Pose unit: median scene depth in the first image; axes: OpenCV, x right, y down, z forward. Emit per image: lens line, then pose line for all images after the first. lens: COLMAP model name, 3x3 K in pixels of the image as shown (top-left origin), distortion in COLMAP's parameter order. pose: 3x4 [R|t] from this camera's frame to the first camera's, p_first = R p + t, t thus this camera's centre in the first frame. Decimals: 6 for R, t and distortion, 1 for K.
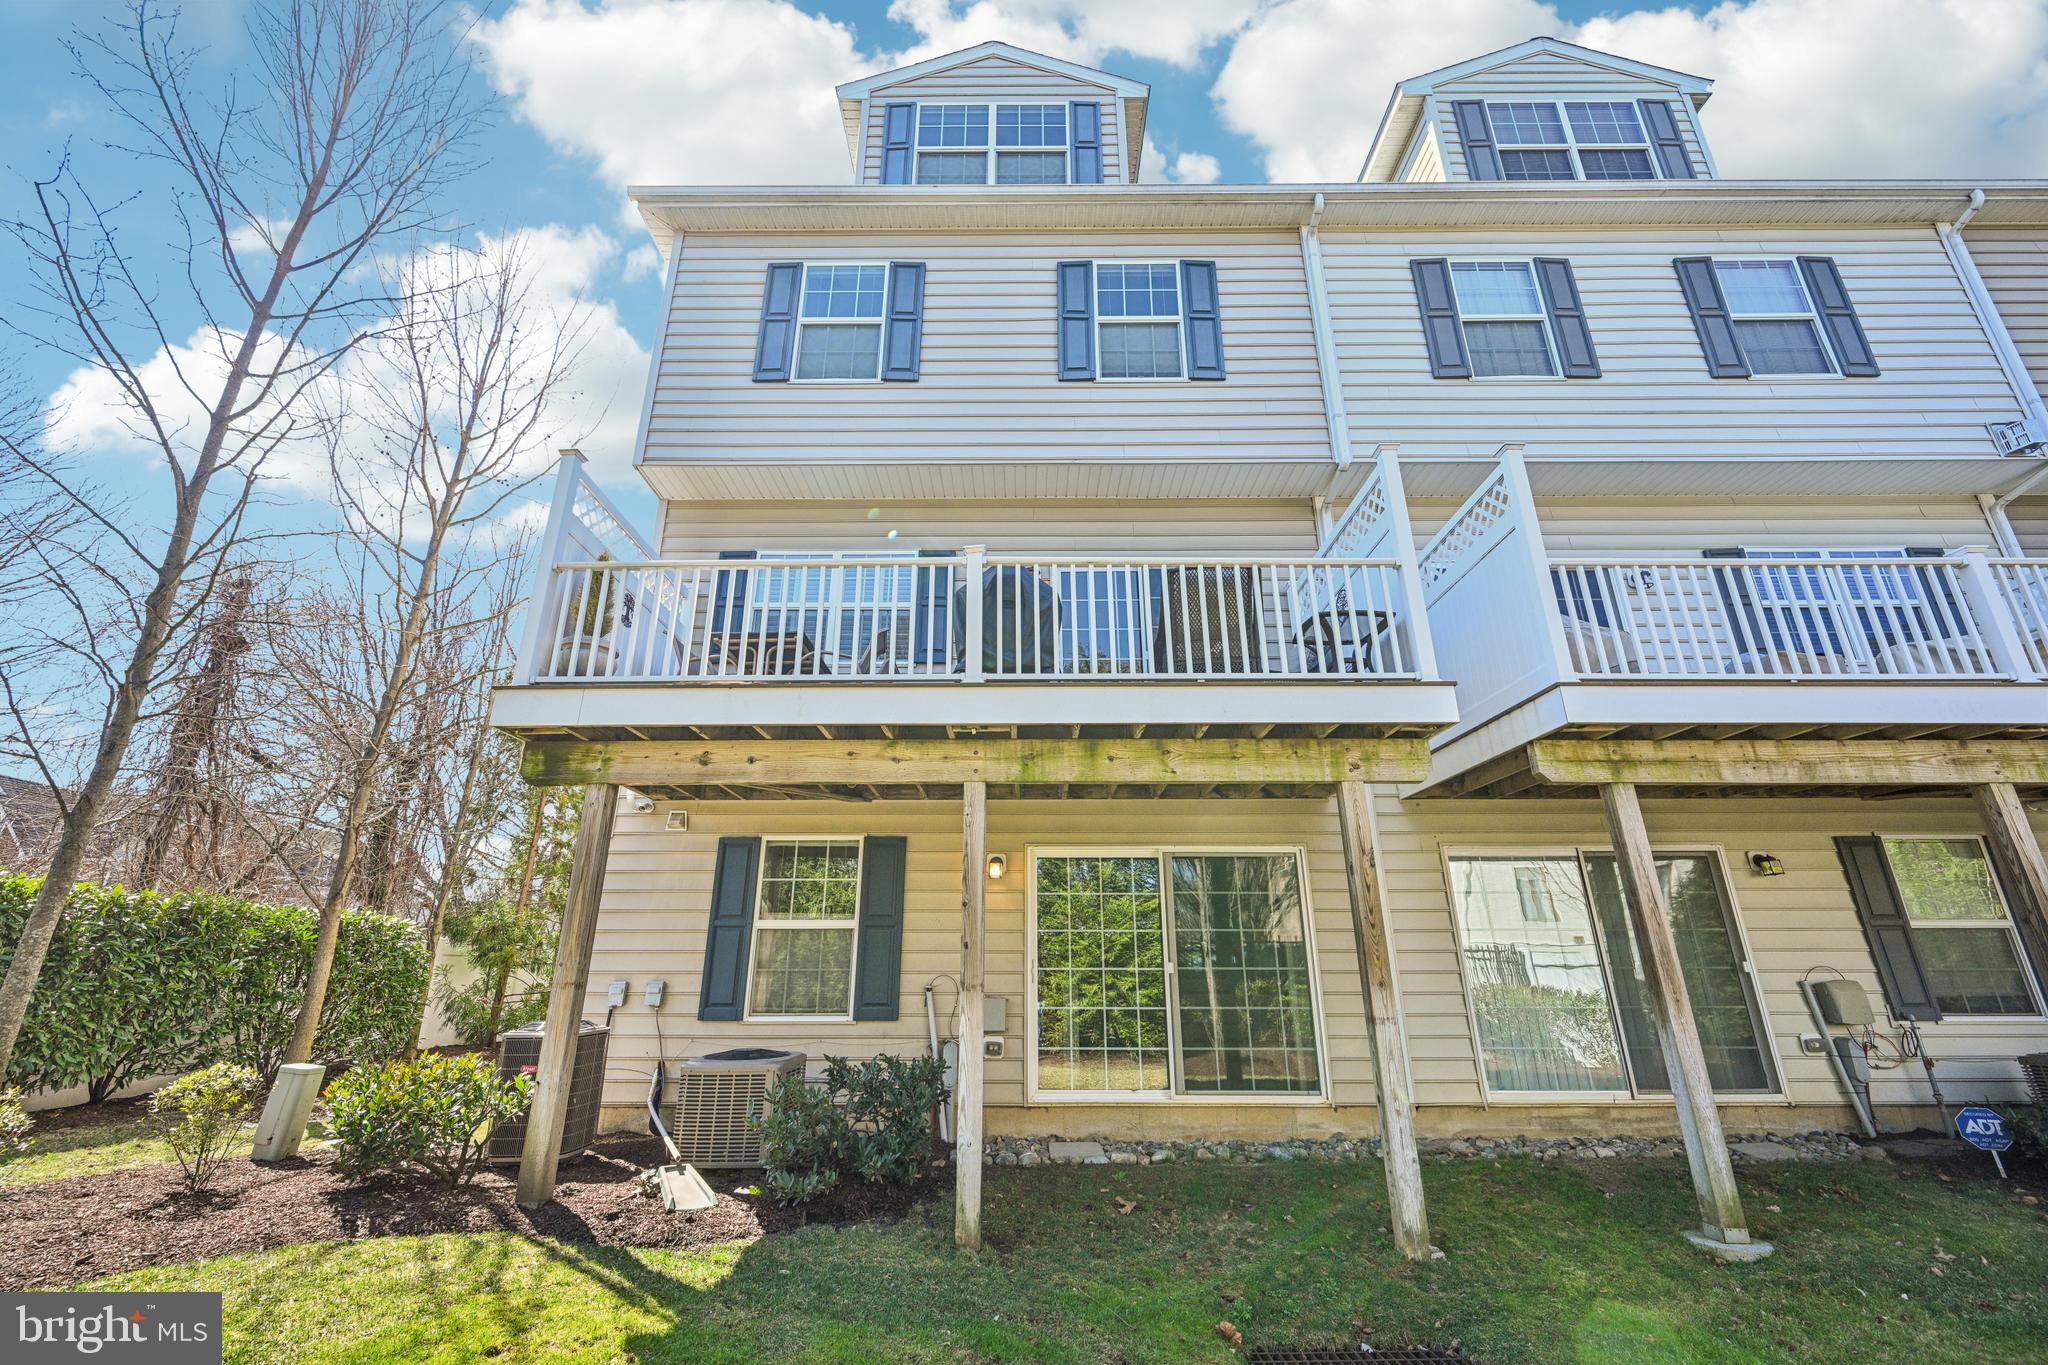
lens RADIAL K [[836.3, 0, 1023.7], [0, 836.3, 674.4], [0, 0, 1]] dist [-0.003053, 0.000130]
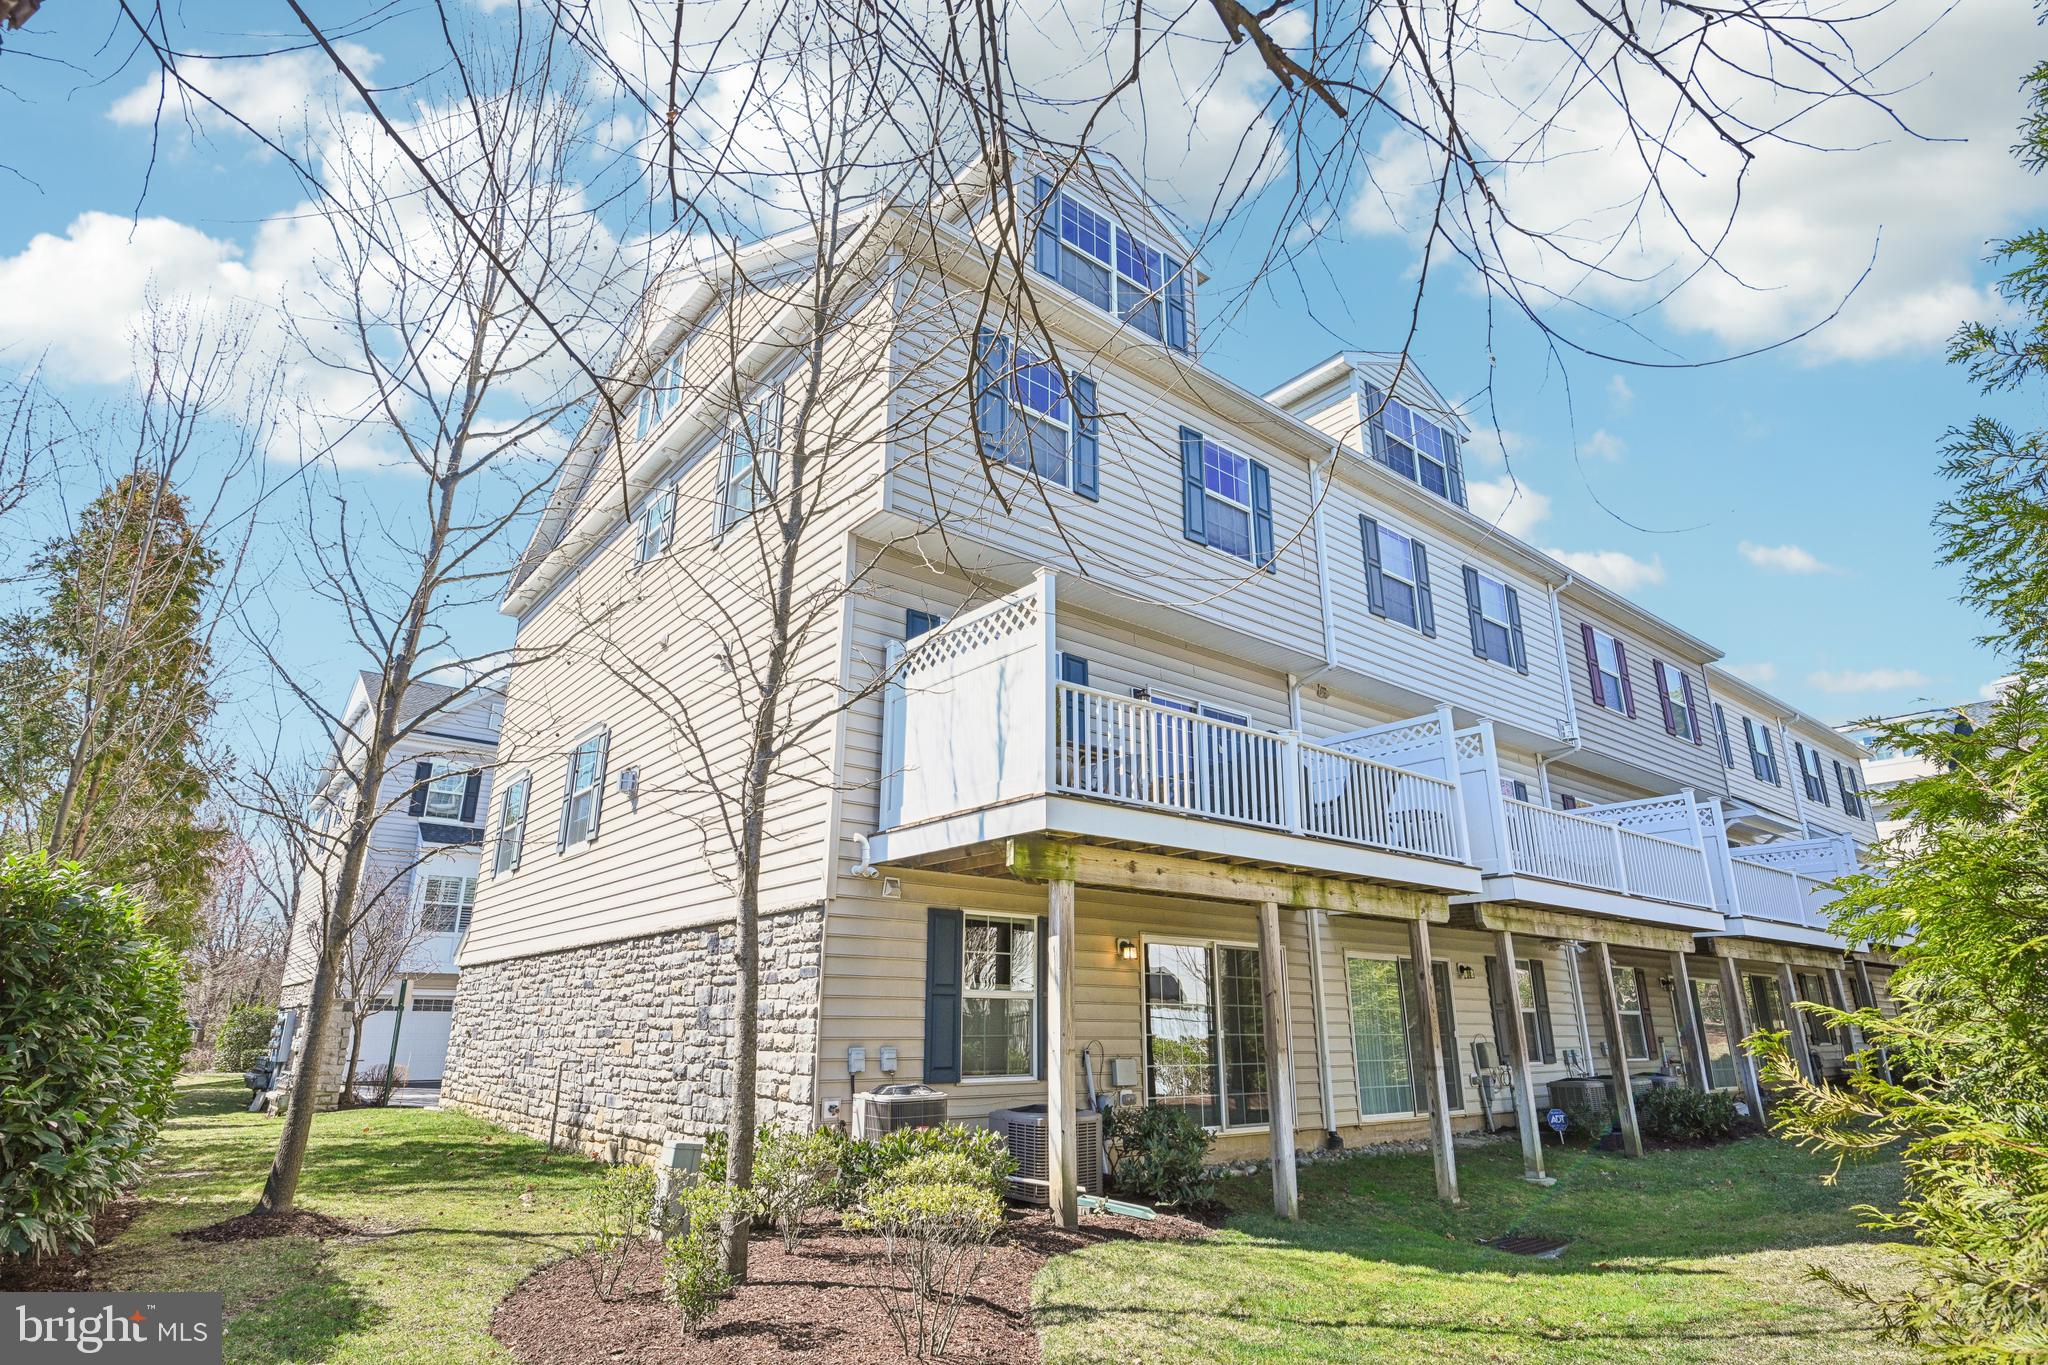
lens RADIAL K [[1055.9, 0, 1023.8], [0, 1055.9, 681.5], [0, 0, 1]] dist [-0.011143, -0.000251]
pose [[0.775939, 0.201514, 0.597755, -1.178500], [-0.218337, 0.974826, -0.045210, -0.046081], [-0.591817, -0.095432, 0.800403, -0.085489]]
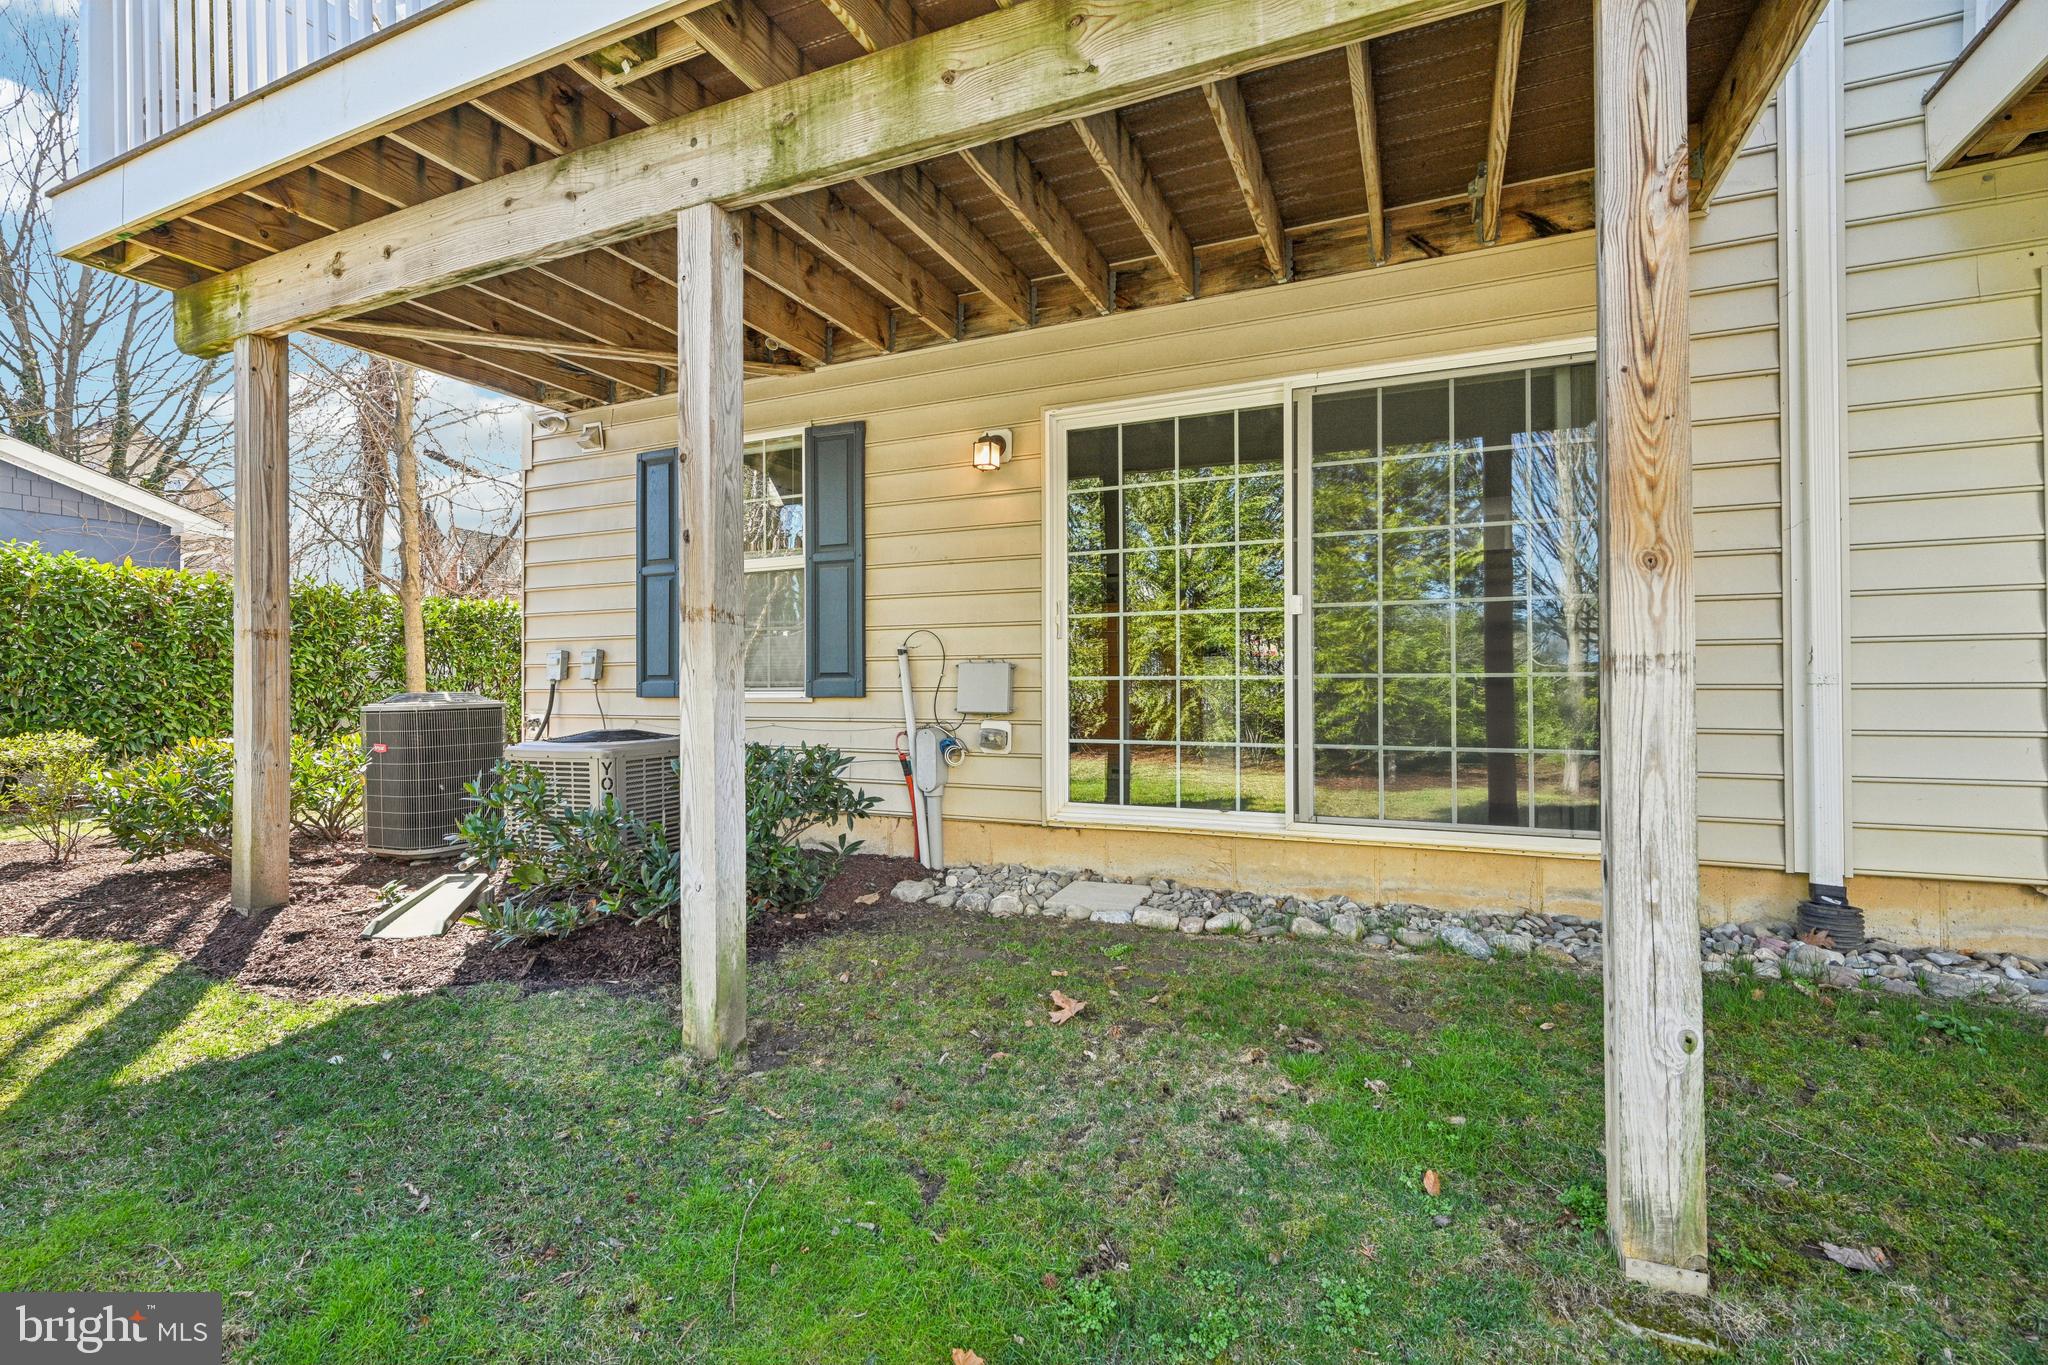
lens RADIAL K [[919.5, 0, 1018.8], [0, 919.5, 681.6], [0, 0, 1]] dist [-0.004447, -0.000137]
pose [[0.913553, -0.006294, -0.406672, 0.254387], [0.141126, 0.942664, 0.302438, 0.199889], [0.381451, -0.333685, 0.862061, 0.425341]]
